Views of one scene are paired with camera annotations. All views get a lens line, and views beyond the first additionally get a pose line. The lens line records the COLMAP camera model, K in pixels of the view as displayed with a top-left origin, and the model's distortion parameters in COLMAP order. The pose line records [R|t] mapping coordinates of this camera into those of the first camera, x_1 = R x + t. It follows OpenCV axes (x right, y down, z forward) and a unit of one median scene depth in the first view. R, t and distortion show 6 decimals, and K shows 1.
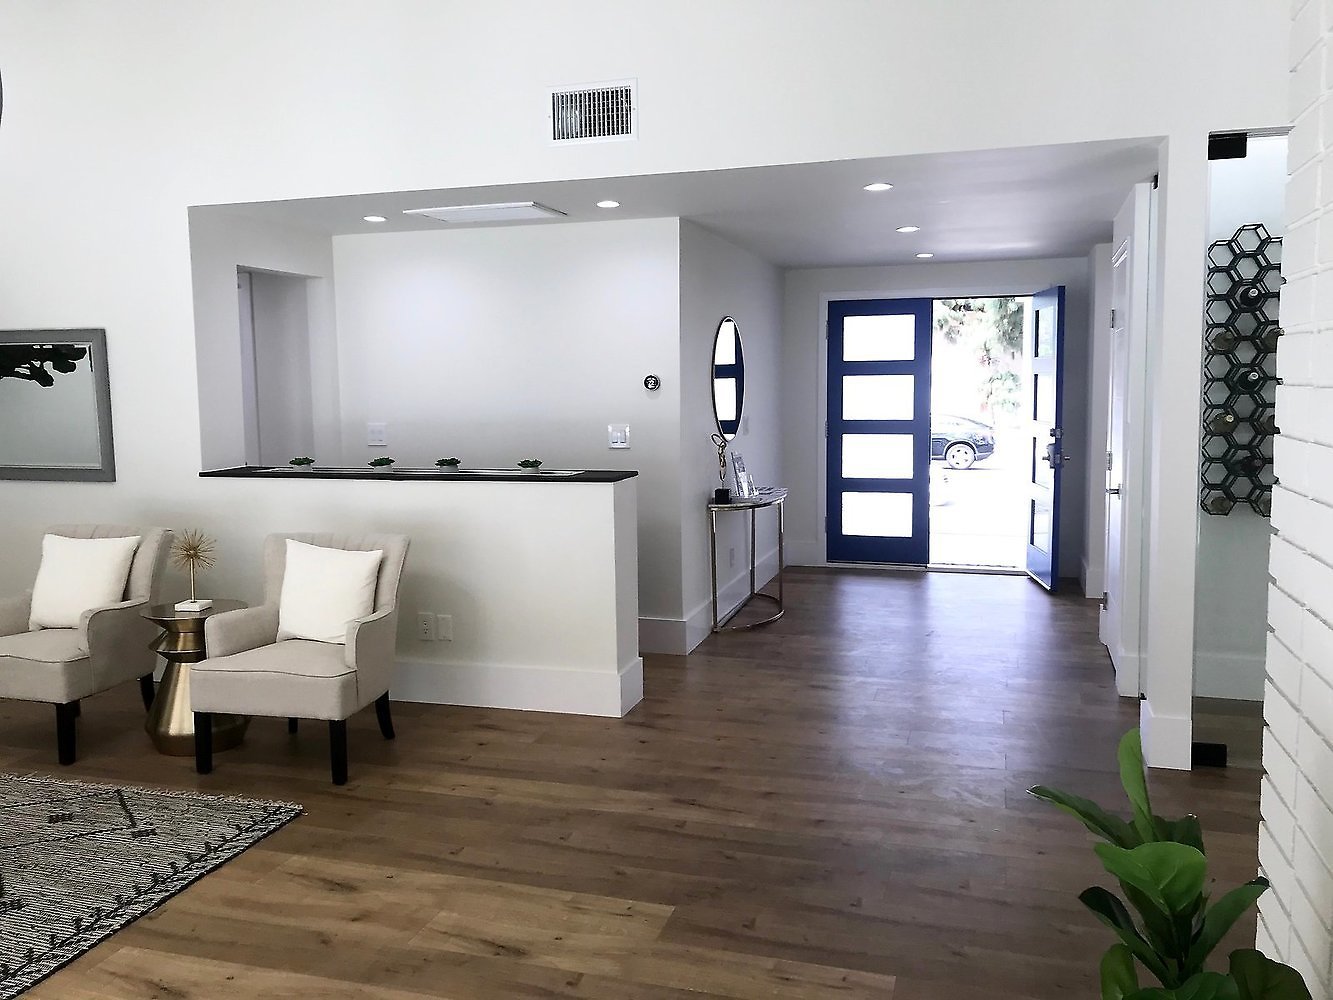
lens RADIAL K [[1083.7, 0, 639.8], [0, 1083.7, 491.3], [0, 0, 1]] dist [0.030073, -0.004121]
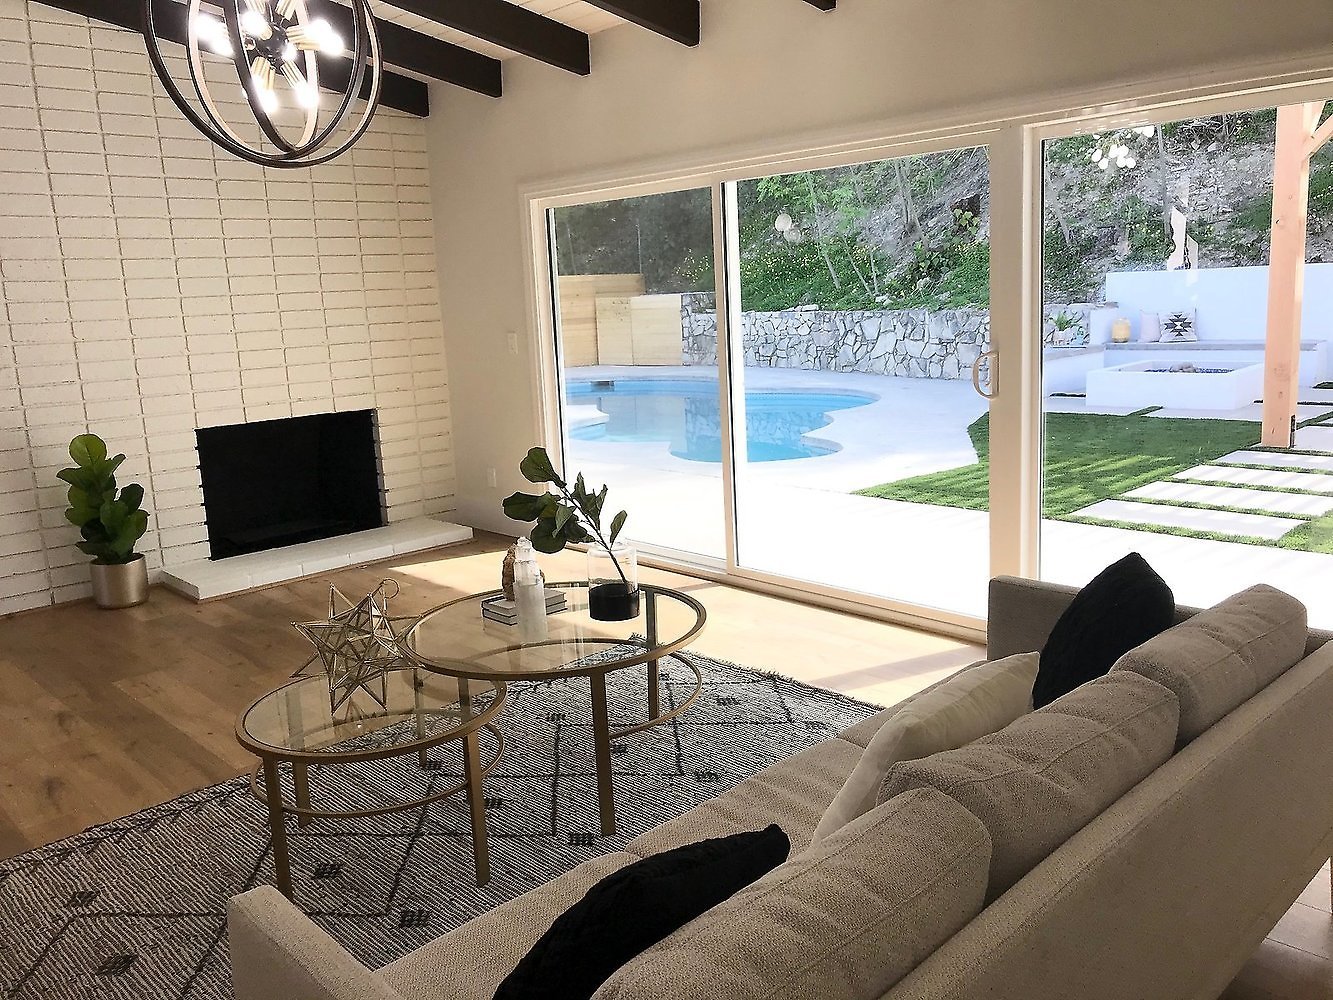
lens RADIAL K [[1108.4, 0, 667.9], [0, 1108.4, 483.4], [0, 0, 1]] dist [0.015215, 0.001418]
pose [[-0.874949, -0.030060, 0.483281, -1.037496], [0.104409, 0.962881, 0.248916, -0.109157], [-0.472824, 0.268248, -0.839333, 1.208014]]
